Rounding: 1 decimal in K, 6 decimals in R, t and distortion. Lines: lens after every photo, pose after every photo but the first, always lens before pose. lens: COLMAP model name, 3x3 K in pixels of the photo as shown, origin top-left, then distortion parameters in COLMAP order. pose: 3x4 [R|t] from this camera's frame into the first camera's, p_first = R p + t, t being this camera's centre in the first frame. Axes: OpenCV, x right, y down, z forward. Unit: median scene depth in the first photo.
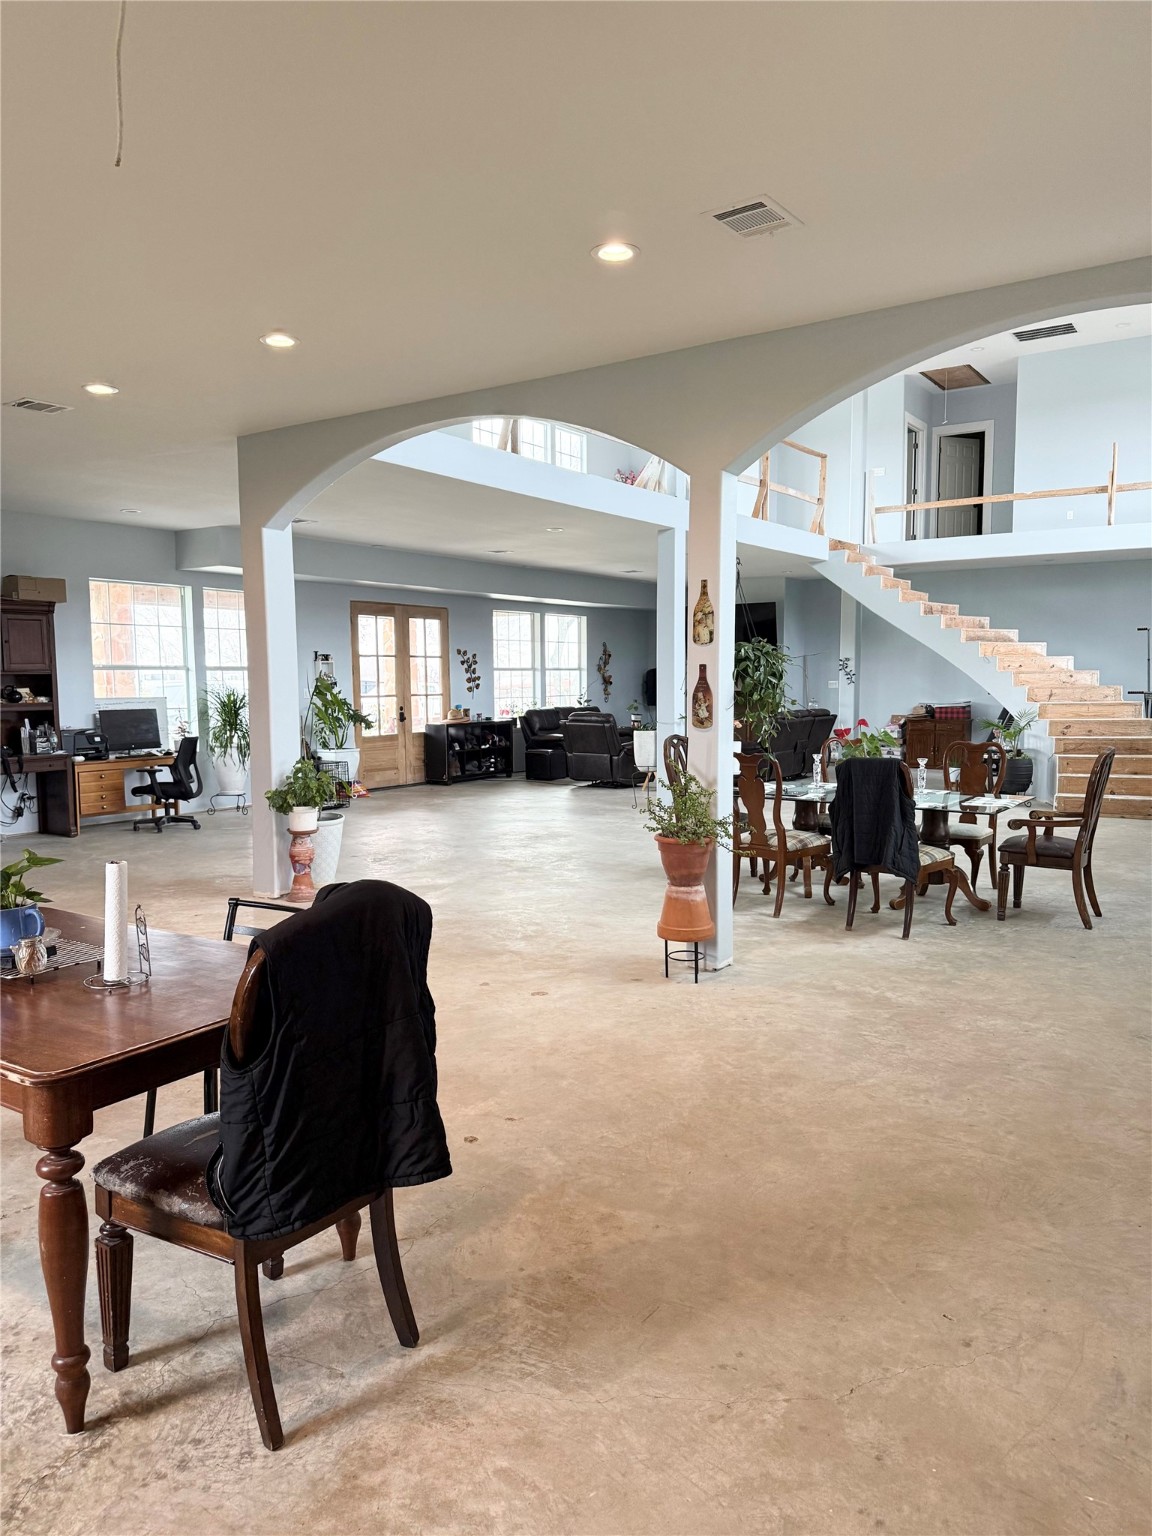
lens RADIAL K [[1081.6, 0, 571.9], [0, 1081.6, 795.2], [0, 0, 1]] dist [0.035124, -0.043981]
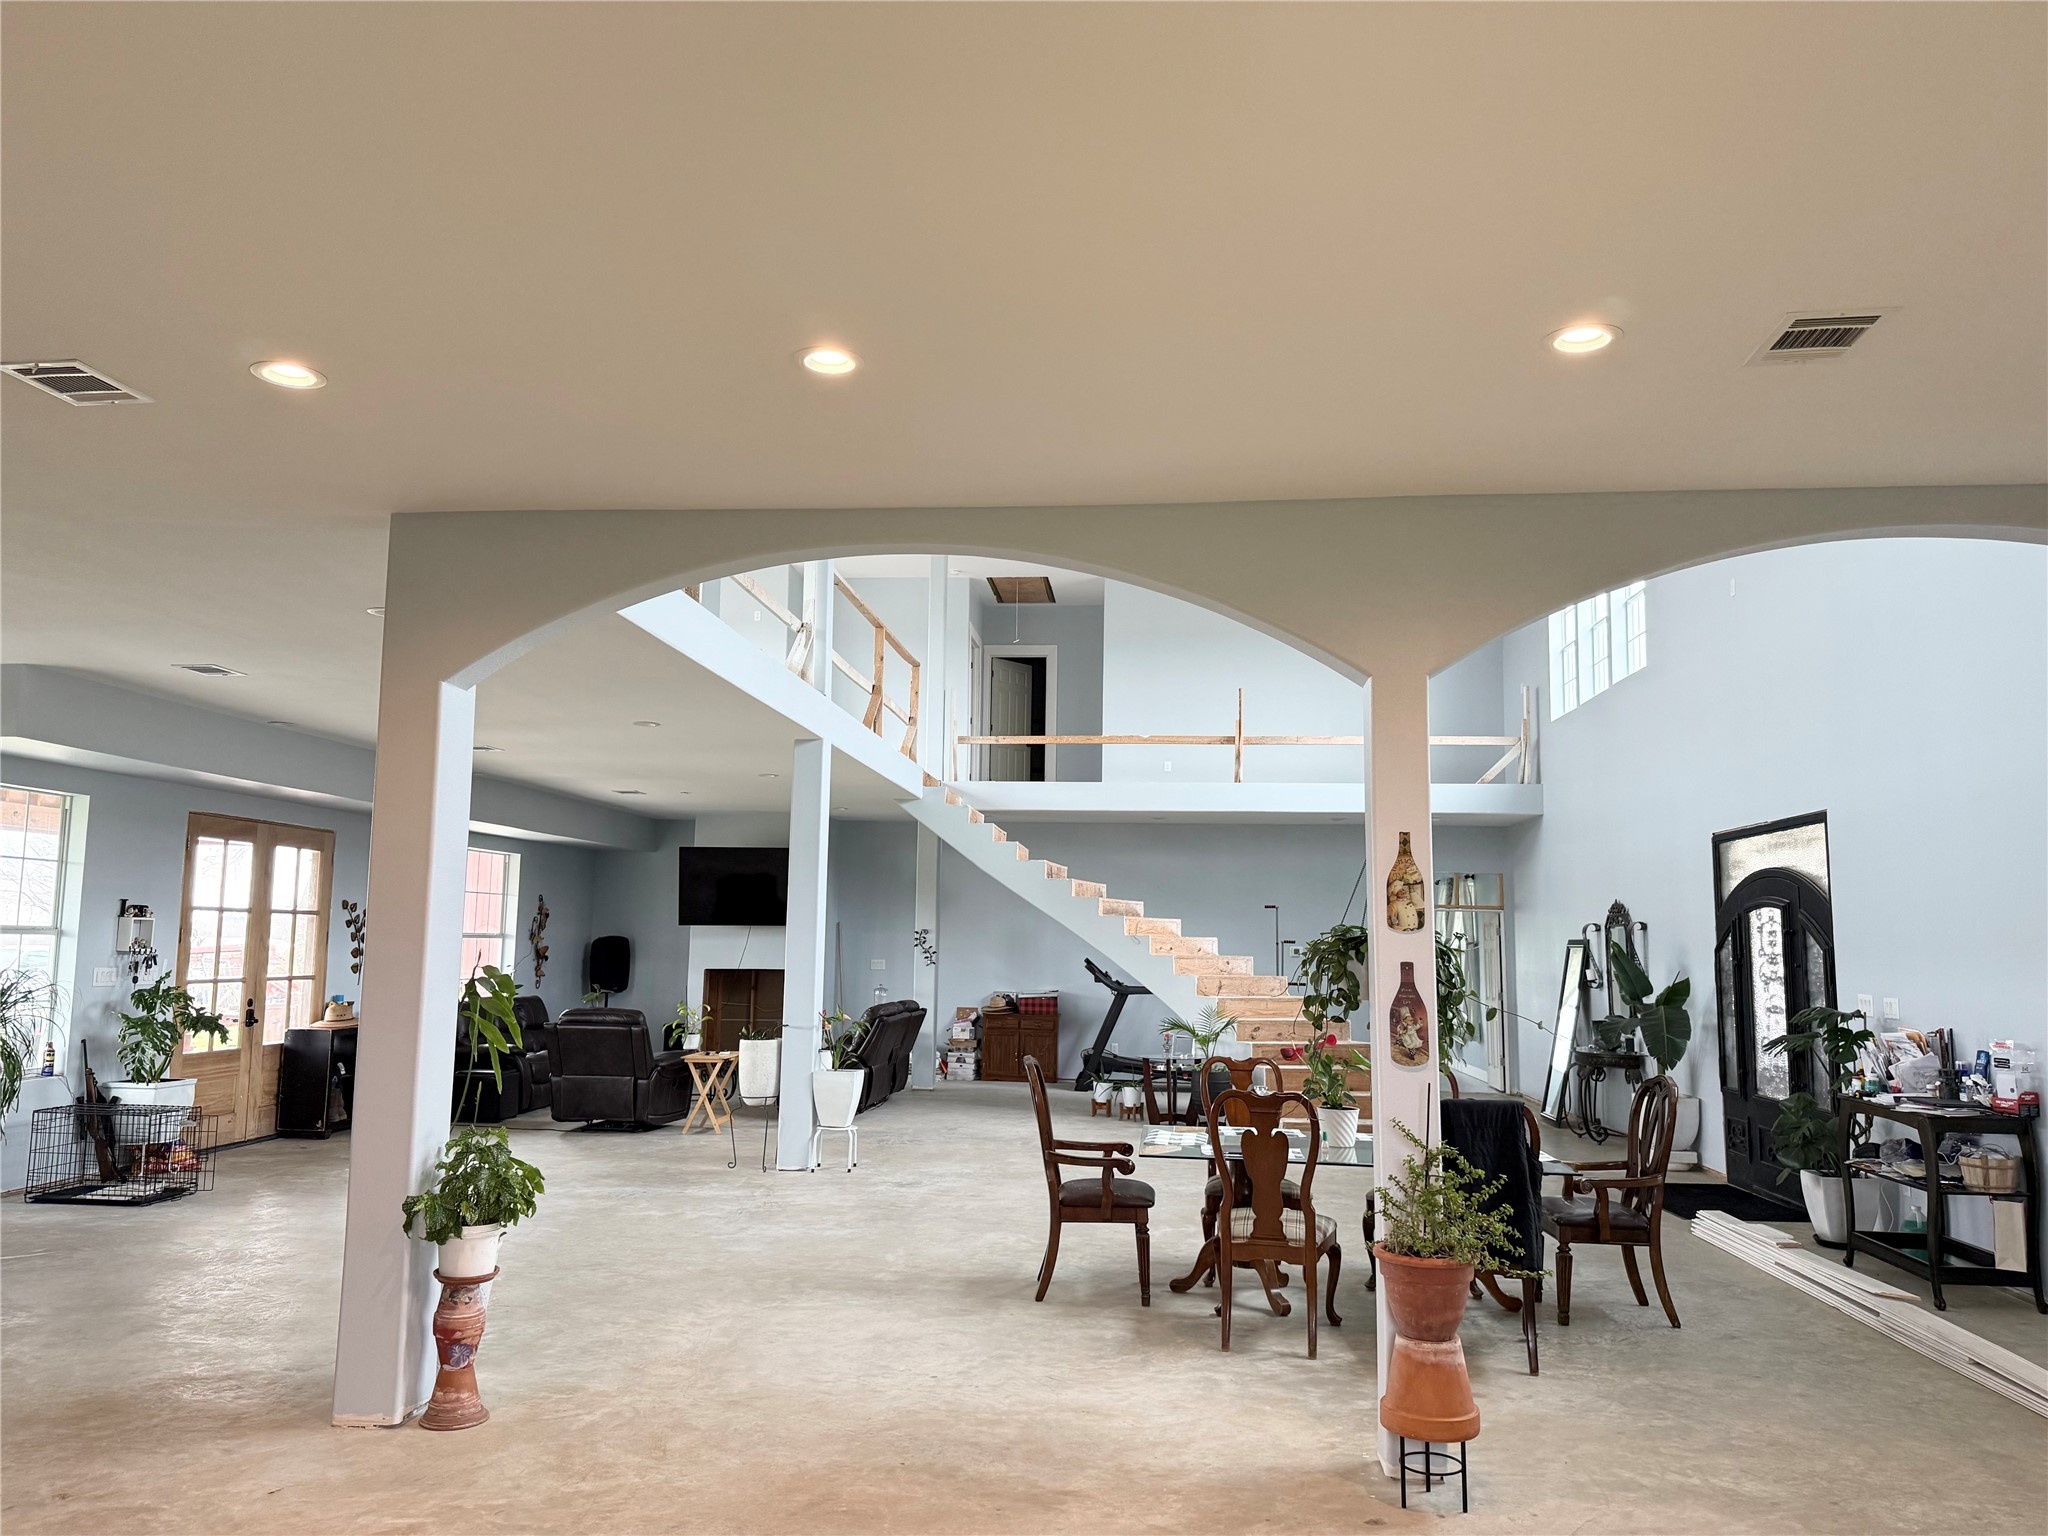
lens RADIAL K [[1442.1, 0, 1042.7], [0, 1442.1, 773.0], [0, 0, 1]] dist [0.035124, -0.043981]
pose [[0.867172, 0.078696, 0.491752, -0.177703], [0.033062, 0.976160, -0.214519, -0.020348], [-0.496911, 0.202283, 0.843897, 0.127171]]
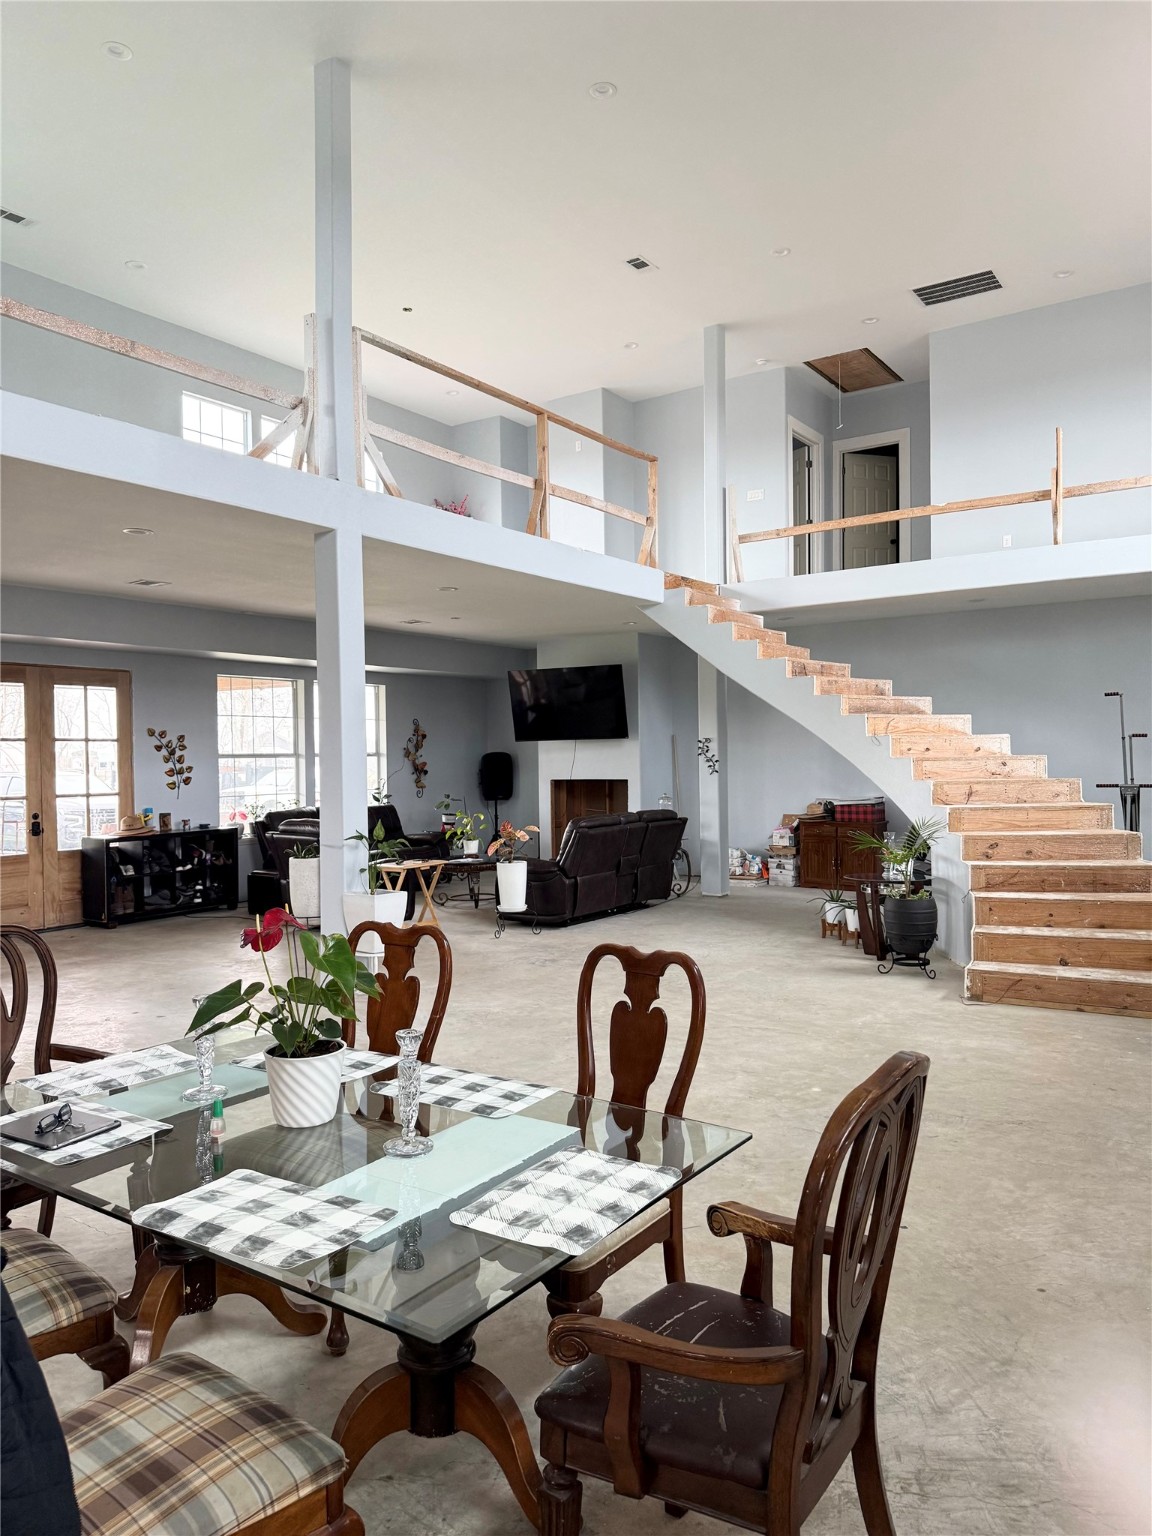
lens RADIAL K [[1081.6, 0, 569.7], [0, 1081.6, 787.8], [0, 0, 1]] dist [0.035124, -0.043981]
pose [[0.999975, -0.007031, 0.000734, 0.176073], [0.007067, 0.996709, -0.080757, -0.039557], [-0.000163, 0.080760, 0.996734, 0.309612]]
